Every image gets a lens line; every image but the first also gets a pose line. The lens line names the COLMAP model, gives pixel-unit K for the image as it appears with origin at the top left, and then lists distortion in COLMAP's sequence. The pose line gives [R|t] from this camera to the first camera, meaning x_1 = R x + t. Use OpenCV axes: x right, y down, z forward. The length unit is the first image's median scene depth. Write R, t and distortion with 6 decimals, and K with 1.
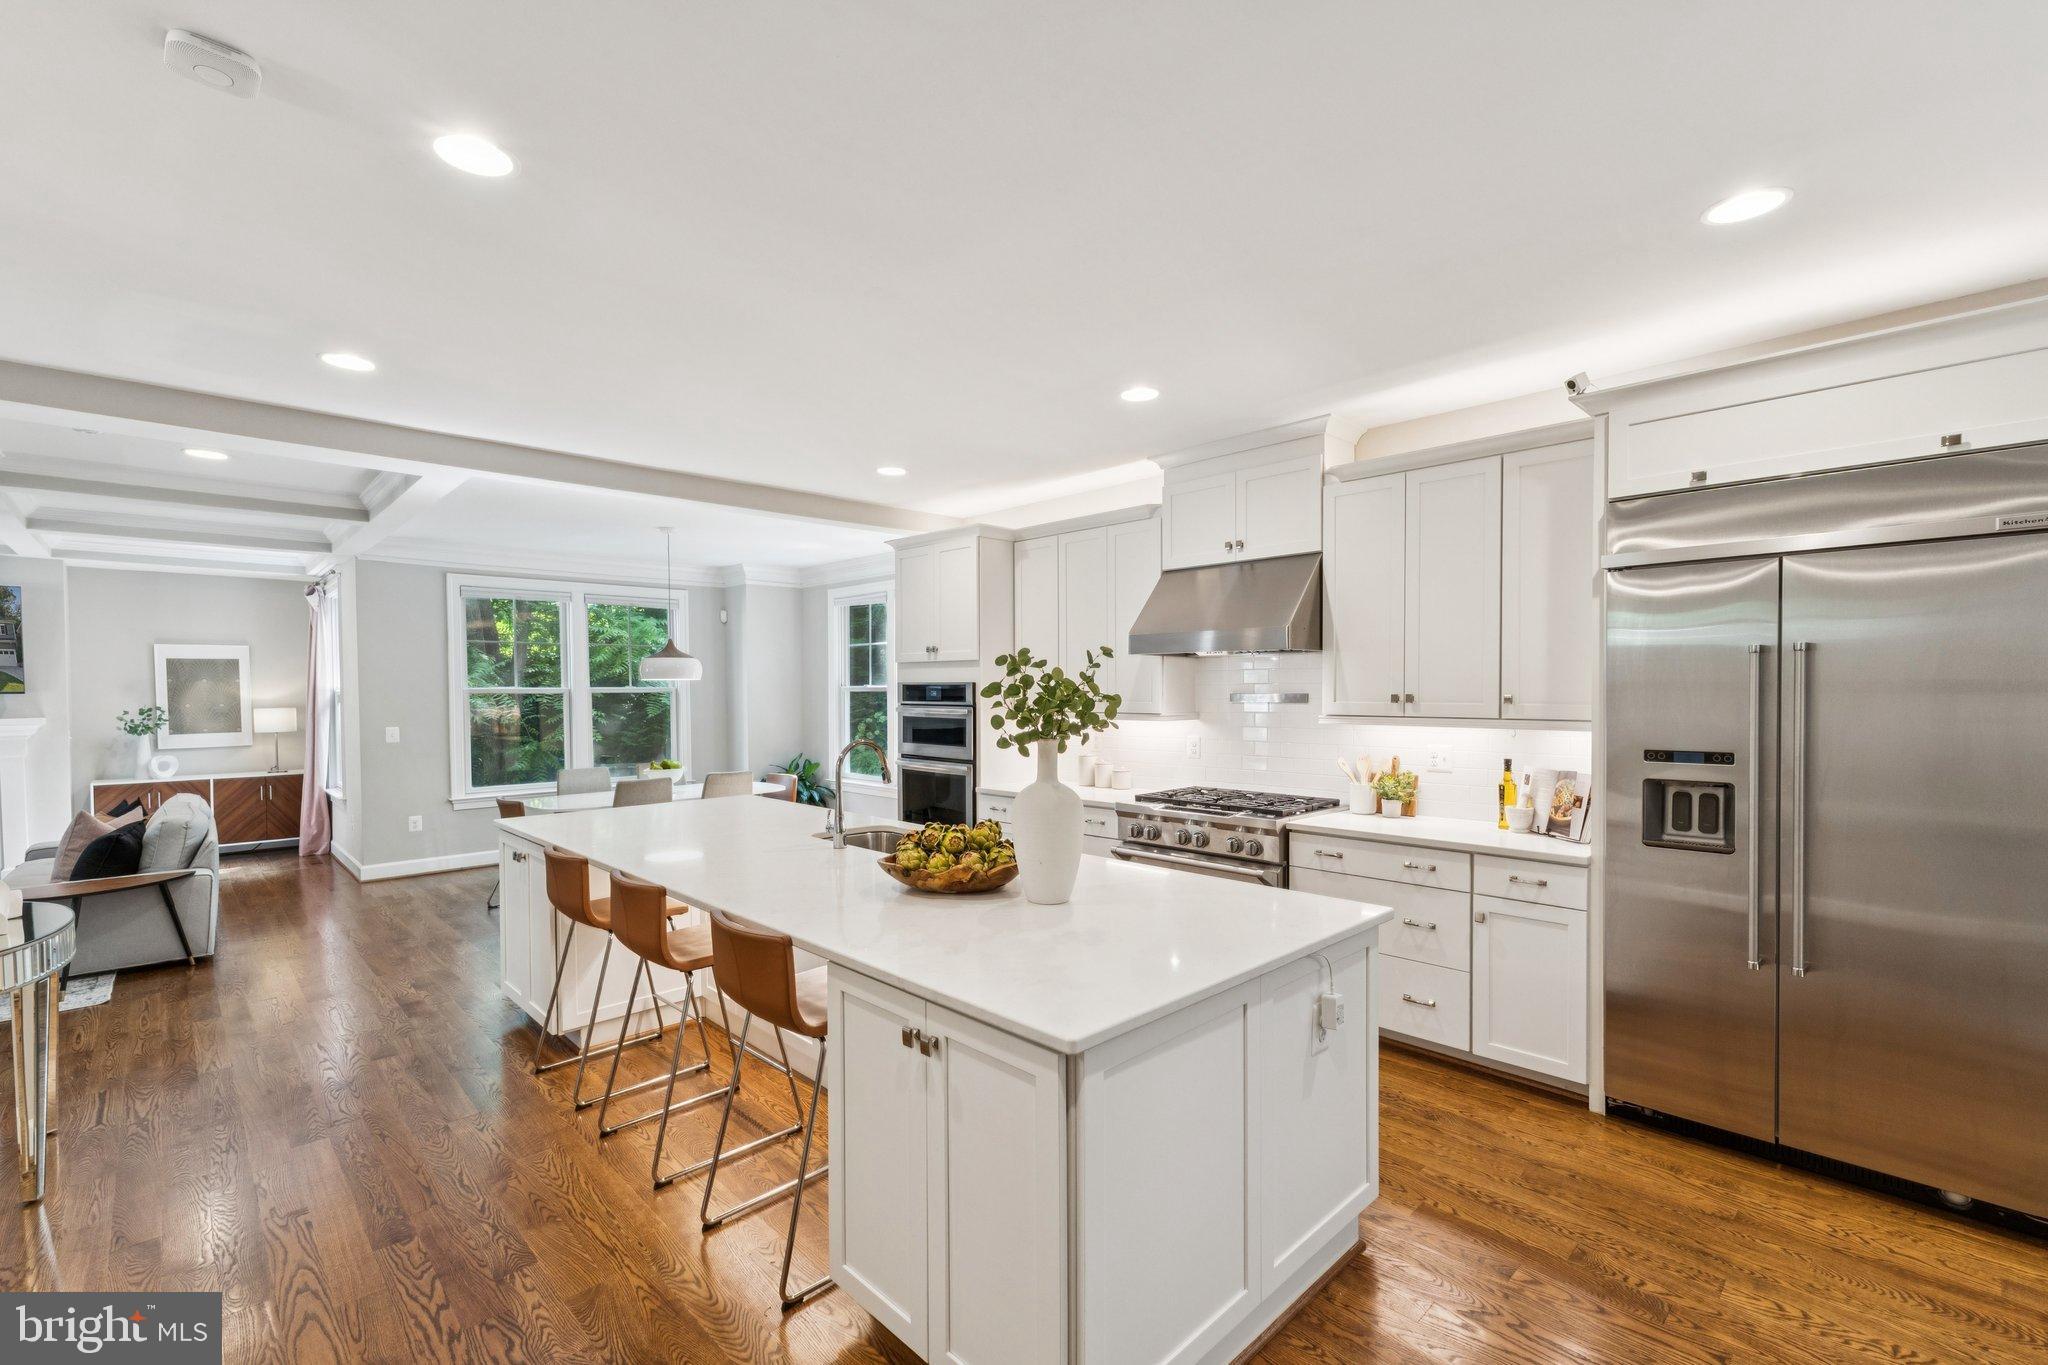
lens RADIAL K [[856.7, 0, 1013.7], [0, 856.7, 696.4], [0, 0, 1]] dist [-0.000401, 0.000042]
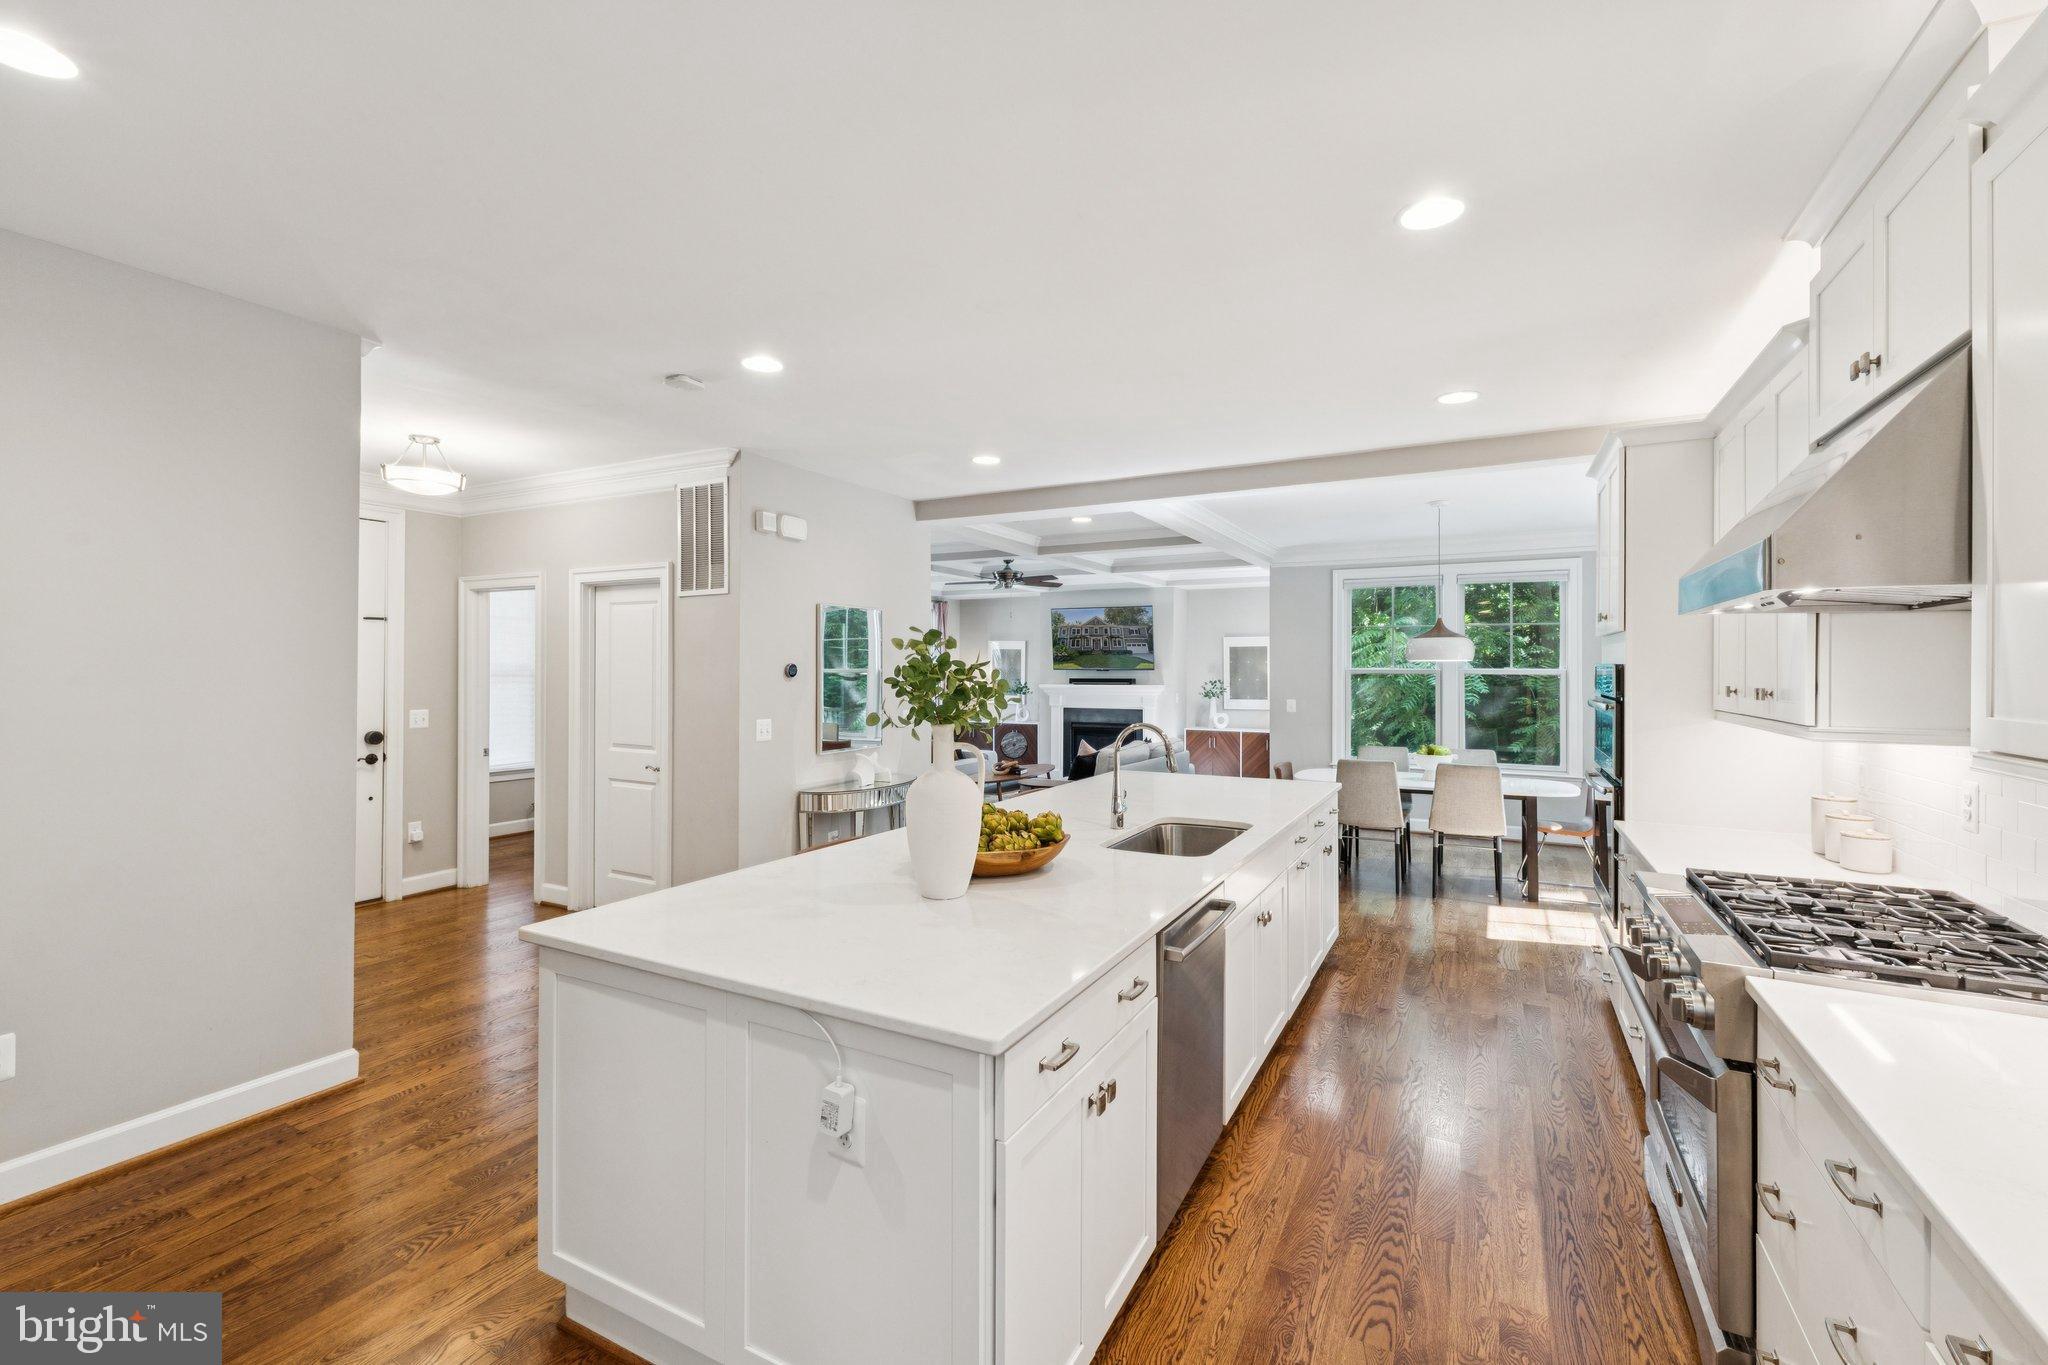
lens RADIAL K [[856.7, 0, 1039.4], [0, 856.7, 674.2], [0, 0, 1]] dist [-0.000401, 0.000042]
pose [[0.304155, 0.014539, -0.952512, 0.450057], [-0.017775, 0.999796, 0.009585, -0.008631], [0.952457, 0.014016, 0.304352, 0.368310]]
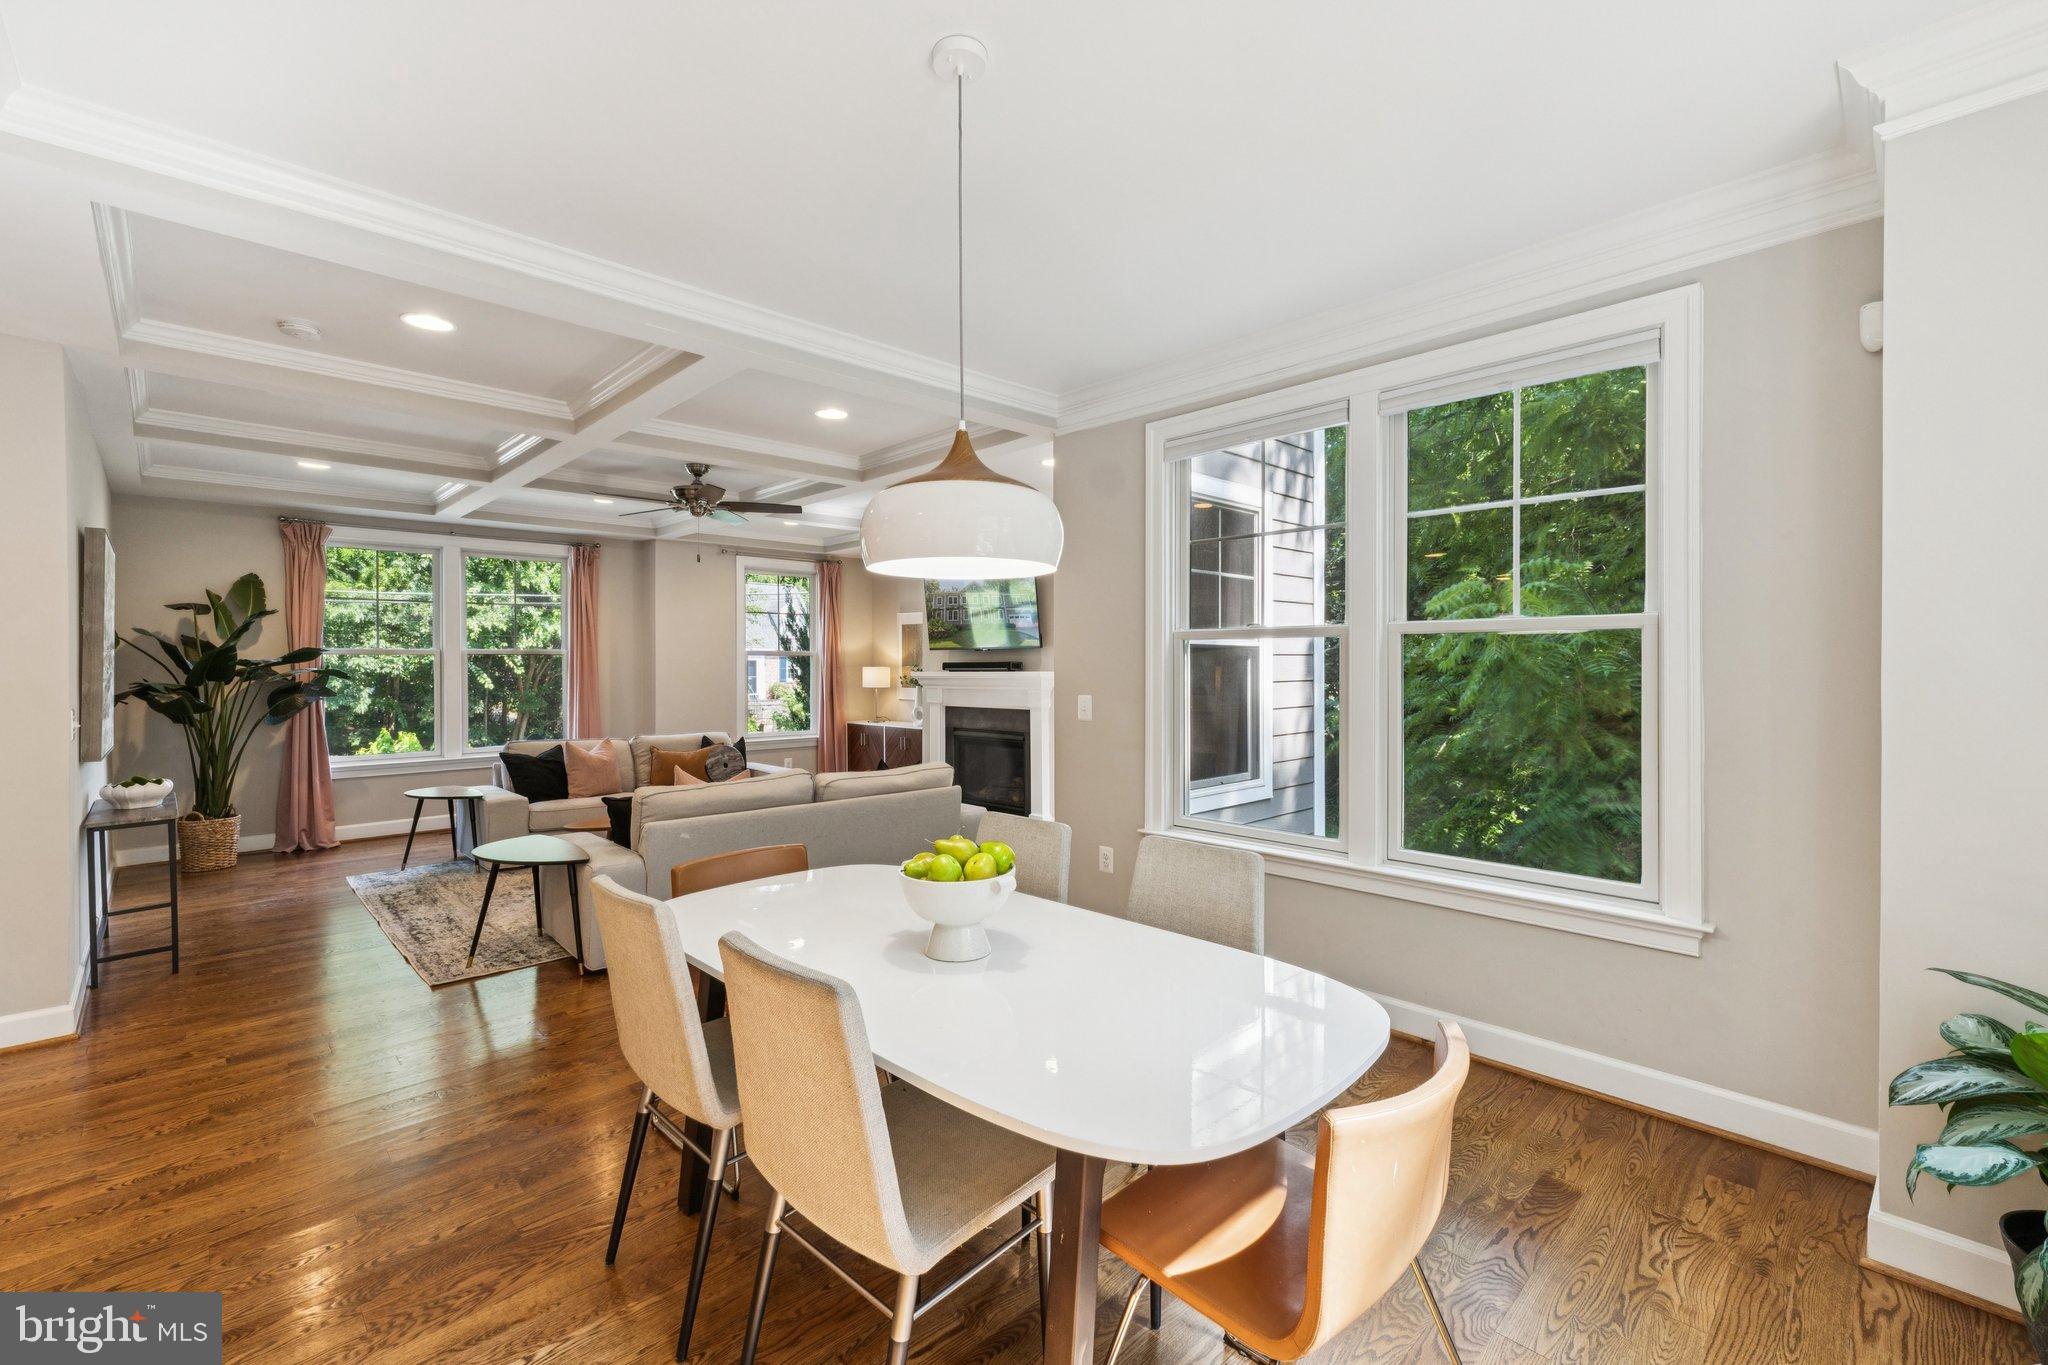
lens RADIAL K [[856.7, 0, 1023.5], [0, 856.7, 670.3], [0, 0, 1]] dist [-0.000401, 0.000042]
pose [[0.138065, 0.014526, -0.990317, -0.194355], [-0.007596, 0.999879, 0.013607, 0.015193], [0.990394, 0.005644, 0.138158, 1.200281]]
